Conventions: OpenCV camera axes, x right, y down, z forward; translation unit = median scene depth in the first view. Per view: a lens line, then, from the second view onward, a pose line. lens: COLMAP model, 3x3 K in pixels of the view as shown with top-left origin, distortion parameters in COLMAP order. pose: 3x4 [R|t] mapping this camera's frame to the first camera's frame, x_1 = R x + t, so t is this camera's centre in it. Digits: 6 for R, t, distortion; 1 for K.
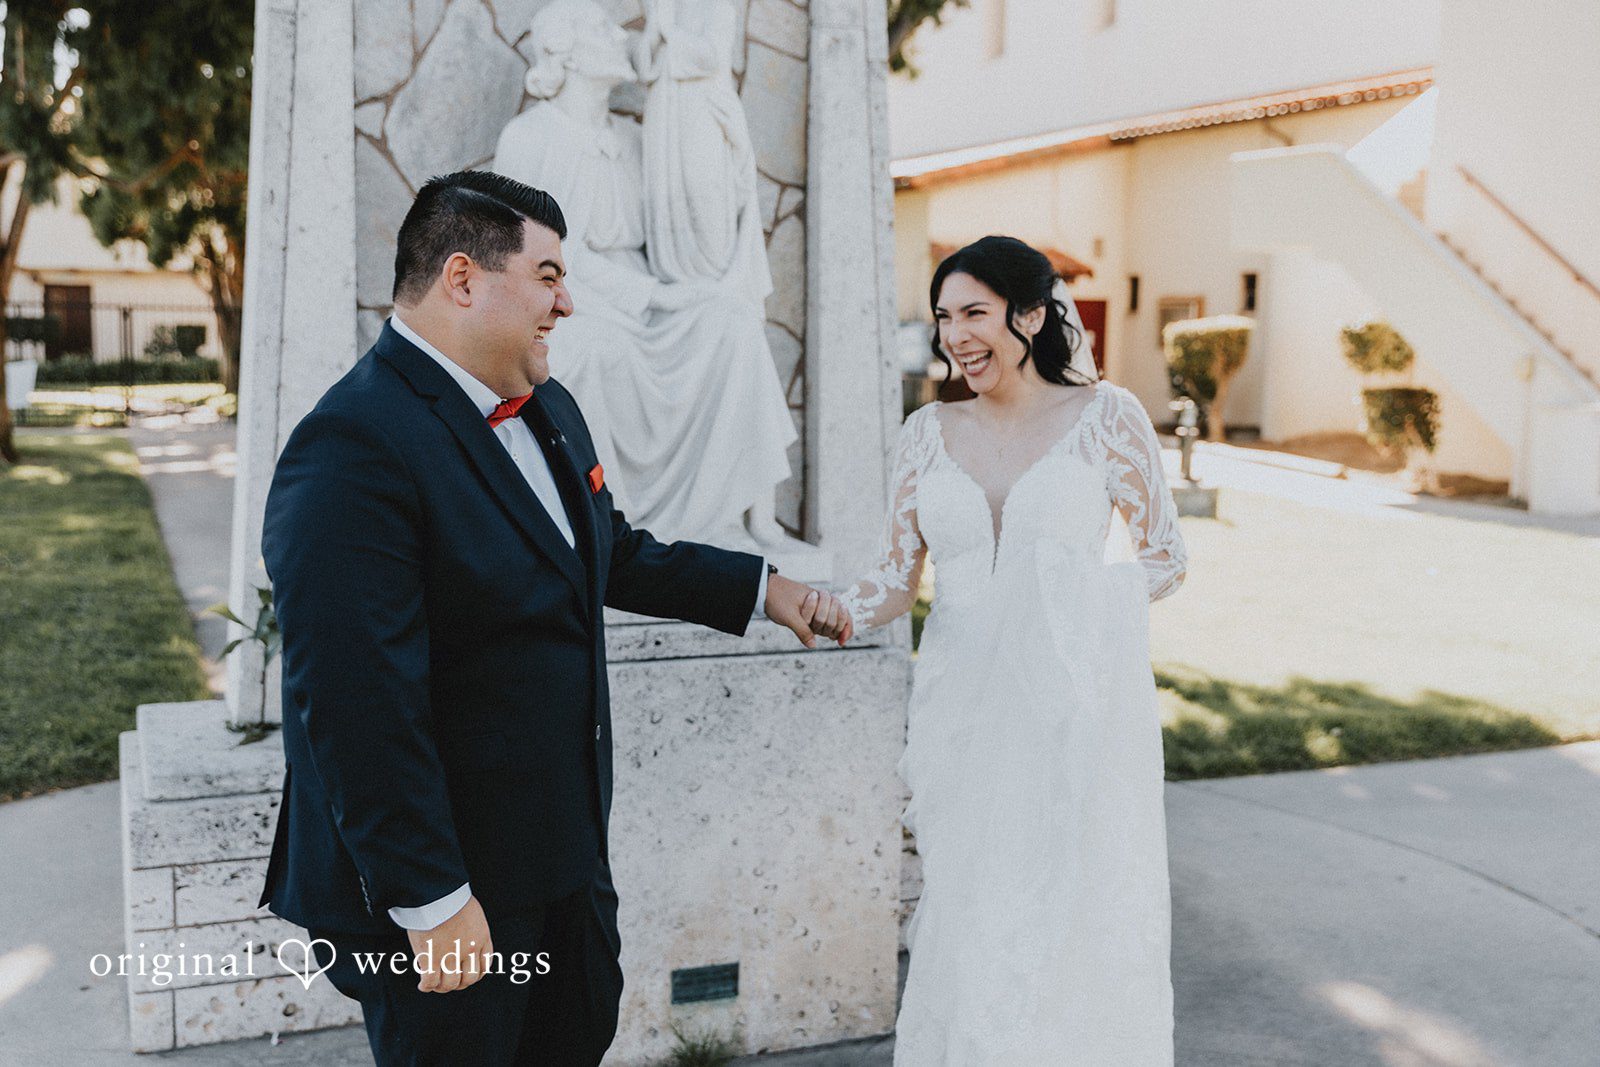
lens RADIAL K [[1714.4, 0, 800.0], [0, 1714.4, 533.5], [0, 0, 1]] dist [0.020073, 0.004854]
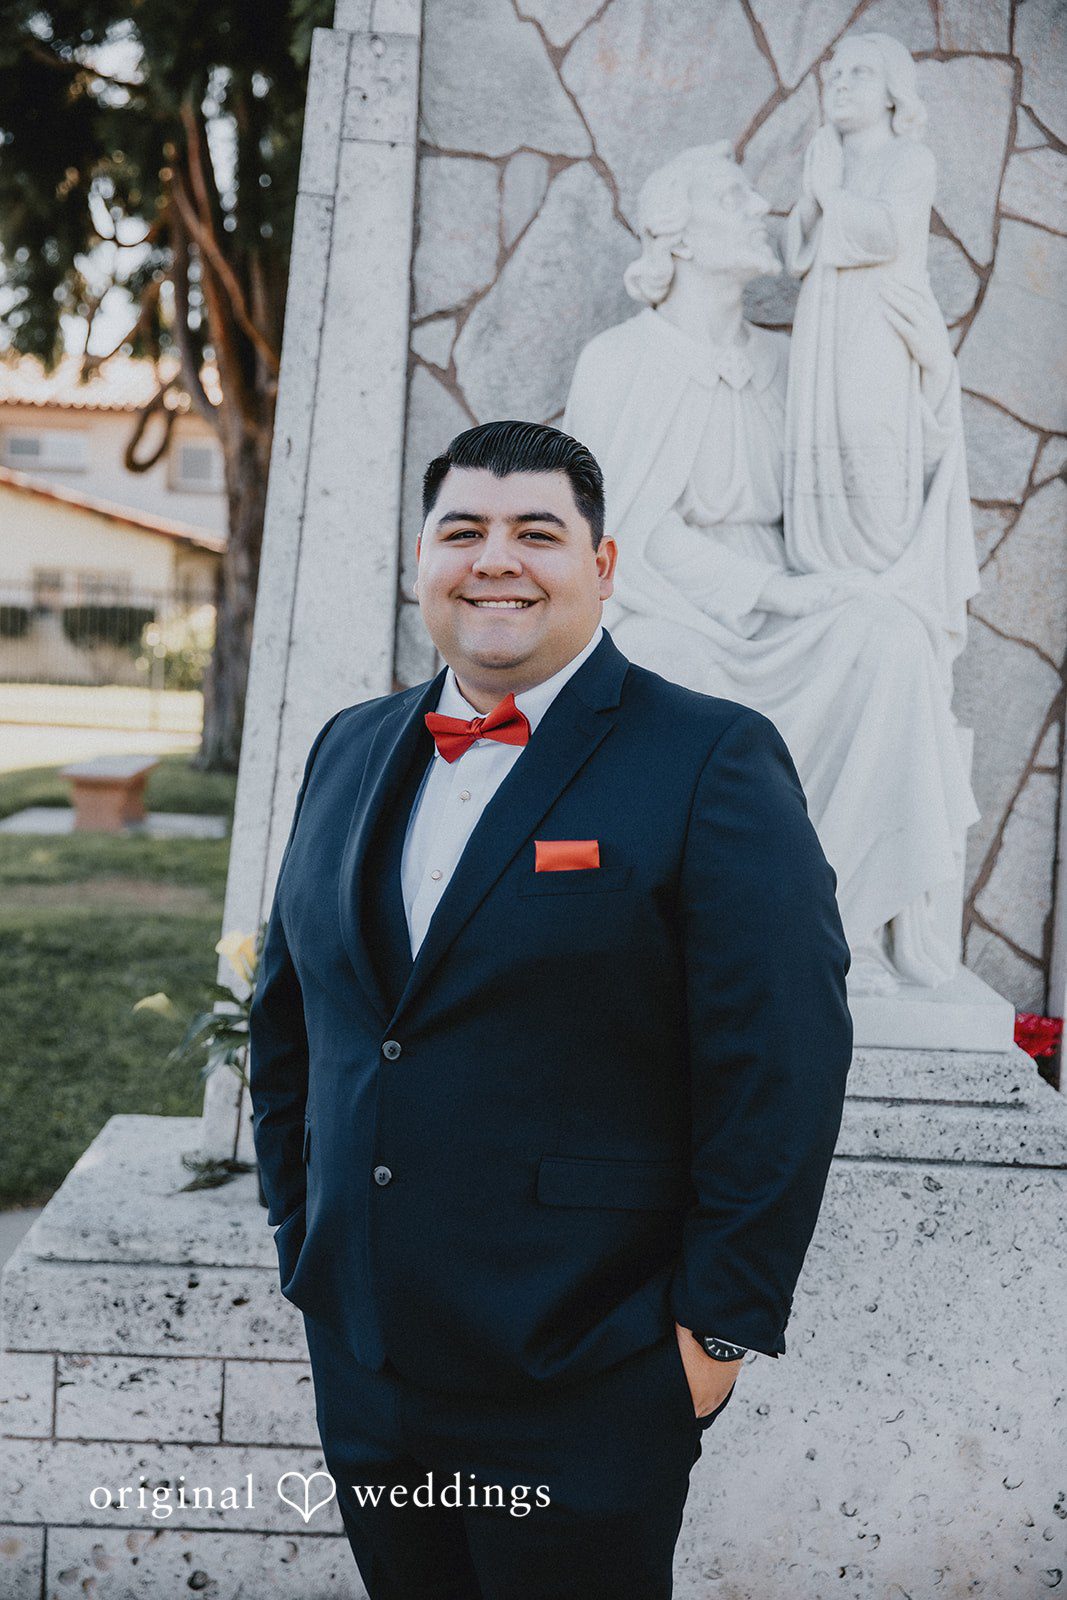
lens RADIAL K [[2081.5, 0, 533.5], [0, 2081.5, 800.0], [0, 0, 1]] dist [0.070376, 0.049235]
pose [[0.930689, 0.060318, -0.360805, 0.116840], [-0.077285, 0.996470, -0.032769, -0.023584], [0.357555, 0.058383, 0.932066, 0.206597]]
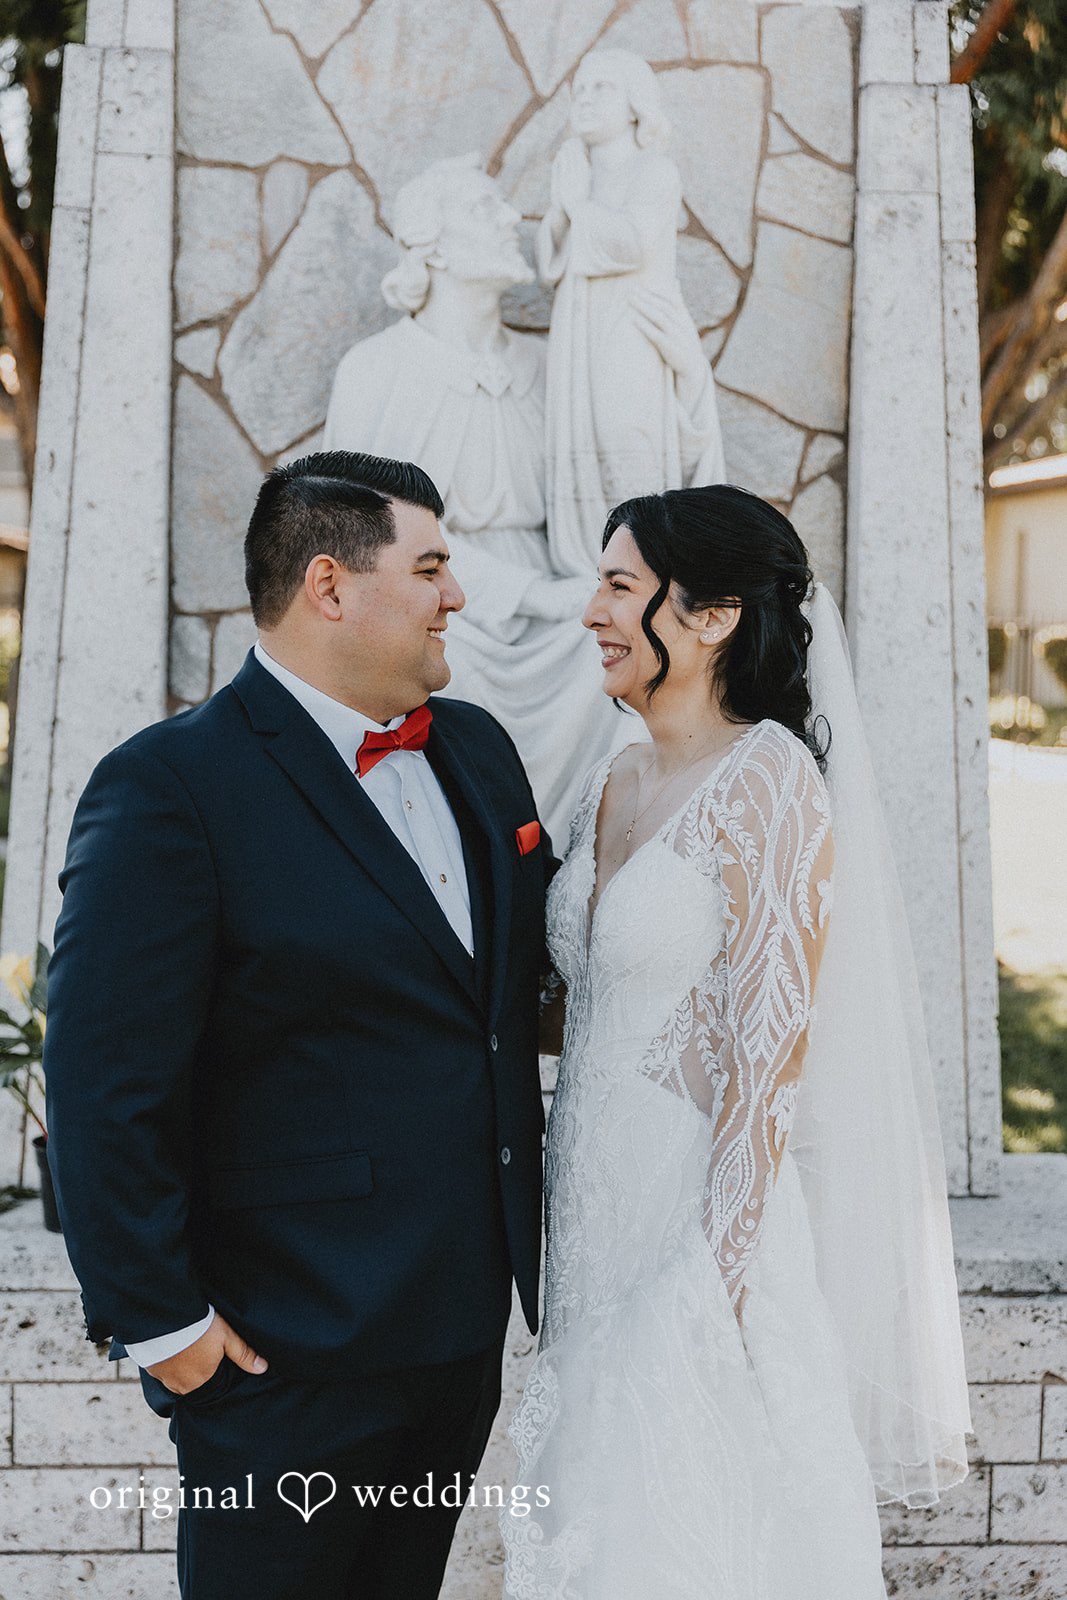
lens RADIAL K [[2264.5, 0, 533.5], [0, 2264.5, 800.0], [0, 0, 1]] dist [0.009474, -0.071995]
pose [[0.953868, 0.028651, -0.298856, 0.169627], [-0.042640, 0.998274, -0.040391, -0.022414], [0.297183, 0.051270, 0.953443, 0.151347]]
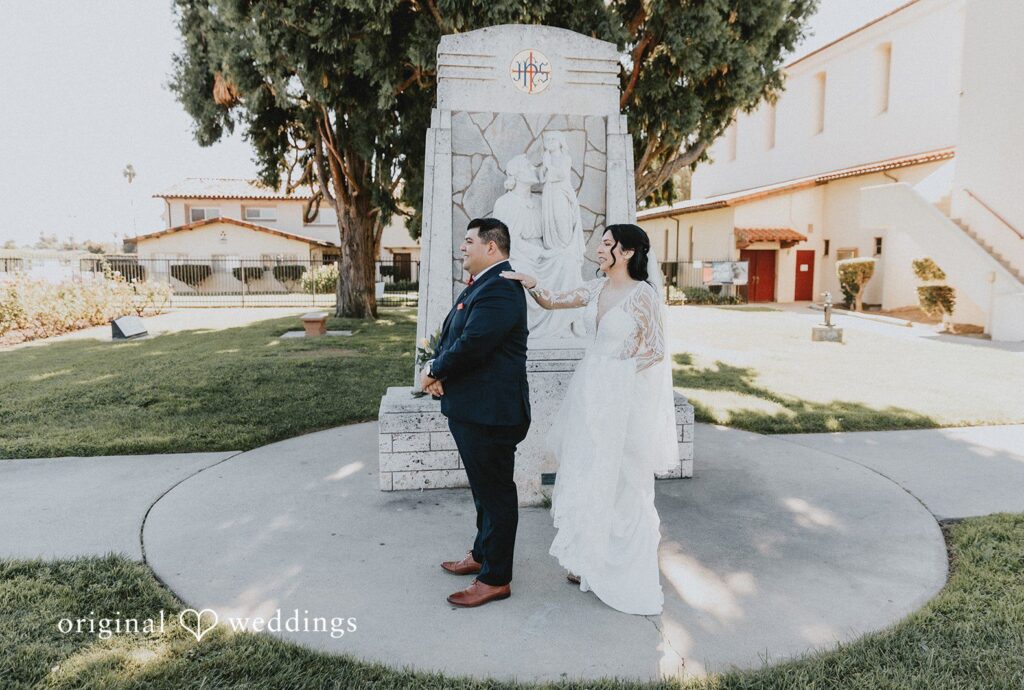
lens RADIAL K [[708.4, 0, 524.1], [0, 708.4, 349.5], [0, 0, 1]] dist [-0.000627, -0.001556]
pose [[0.972179, 0.011239, -0.233968, 0.167485], [-0.011818, 0.999930, -0.001075, 0.030918], [0.233940, 0.003810, 0.972244, -0.211744]]
